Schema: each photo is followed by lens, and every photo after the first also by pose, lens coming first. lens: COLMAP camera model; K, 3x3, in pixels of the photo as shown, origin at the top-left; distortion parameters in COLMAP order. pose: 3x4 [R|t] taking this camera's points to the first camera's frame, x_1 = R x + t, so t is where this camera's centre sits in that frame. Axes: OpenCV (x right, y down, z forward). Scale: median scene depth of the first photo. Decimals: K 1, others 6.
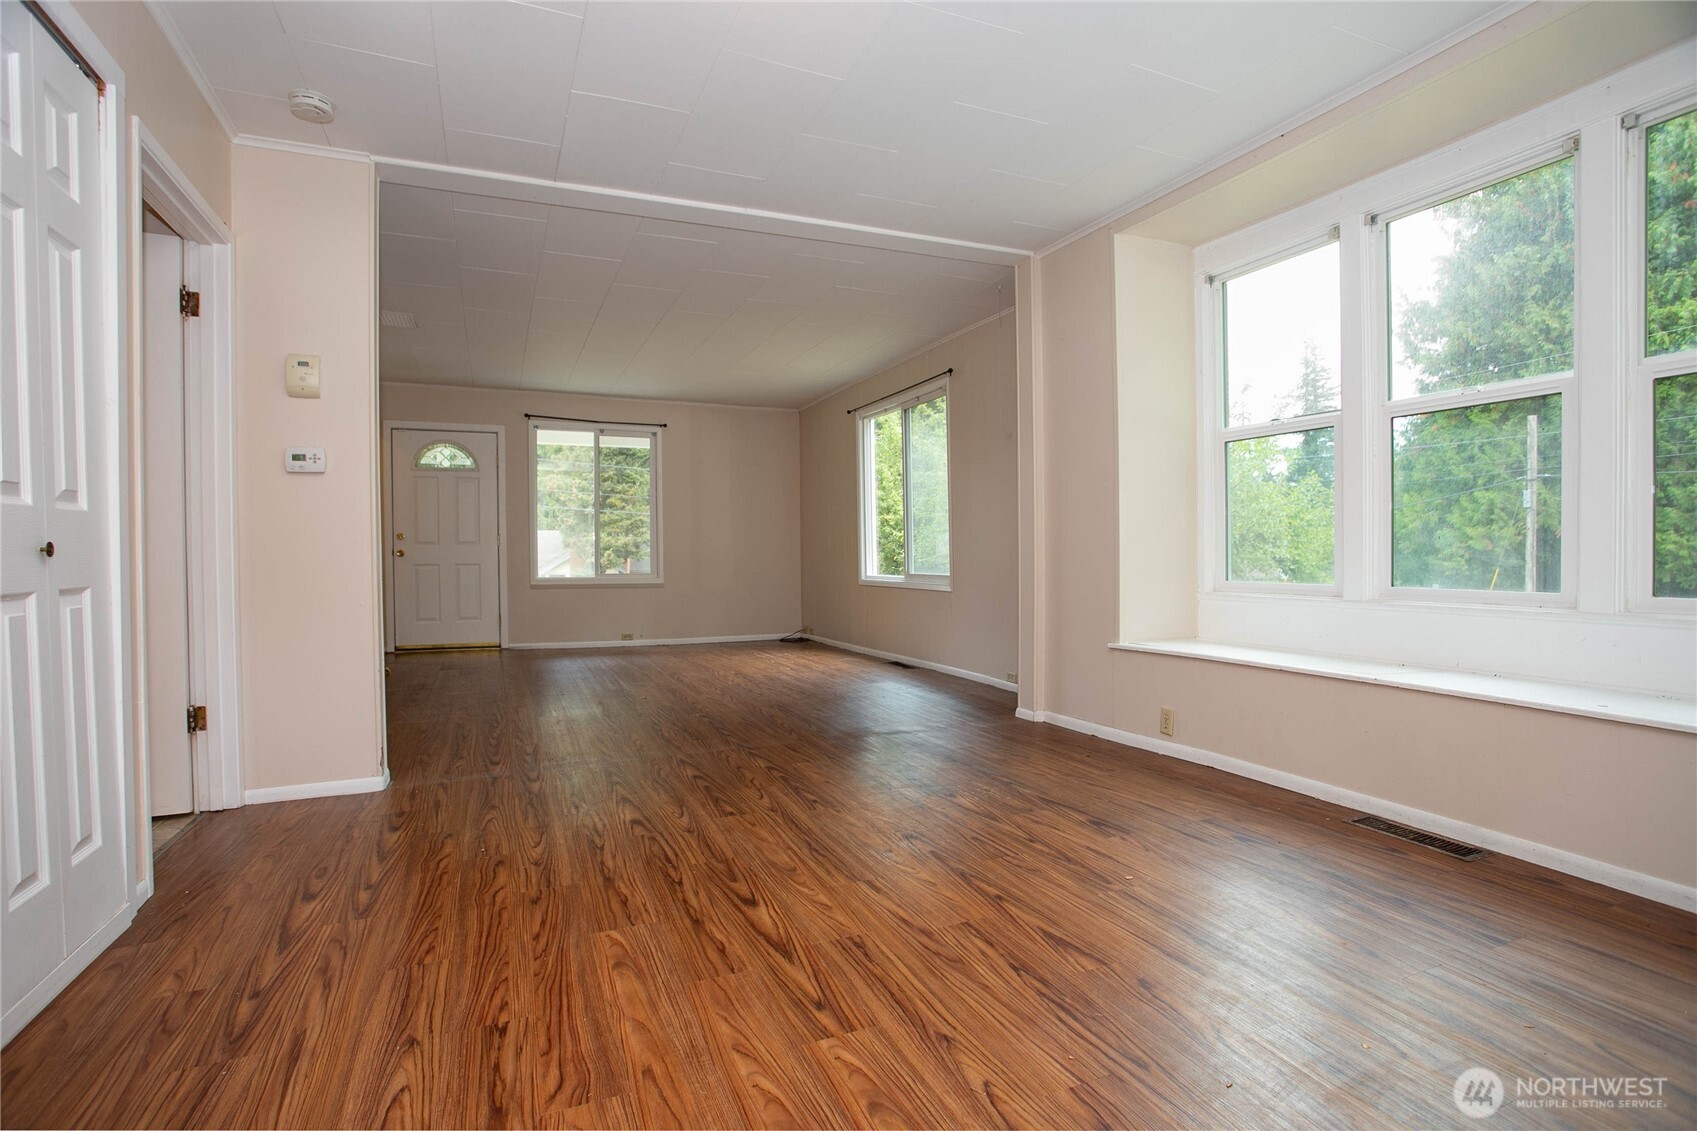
lens RADIAL K [[826.2, 0, 841.4], [0, 826.2, 553.4], [0, 0, 1]] dist [-0.066234, 0.024726]
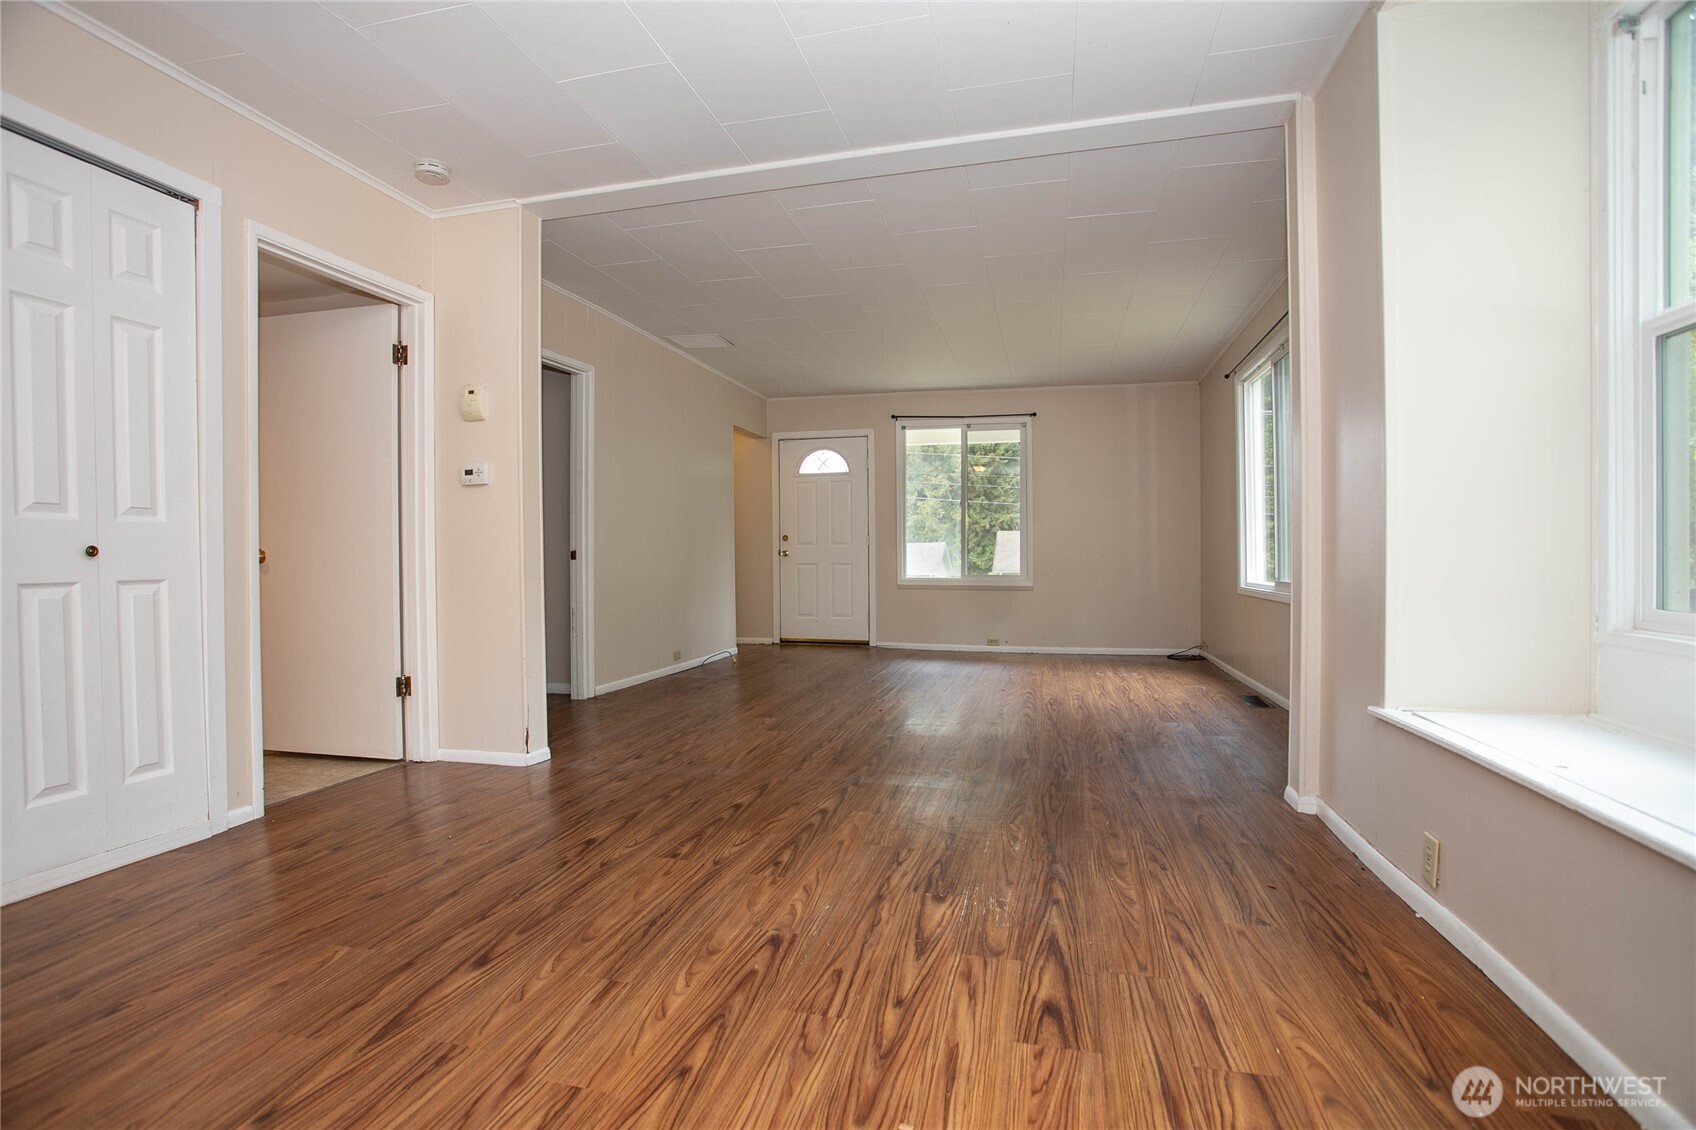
lens RADIAL K [[825.7, 0, 841.2], [0, 825.7, 561.2], [0, 0, 1]] dist [-0.066234, 0.024726]
pose [[0.792977, 0.007168, -0.609210, 0.519735], [-0.001154, 0.999947, 0.010263, -0.002255], [0.609251, -0.007436, 0.792943, 0.418361]]
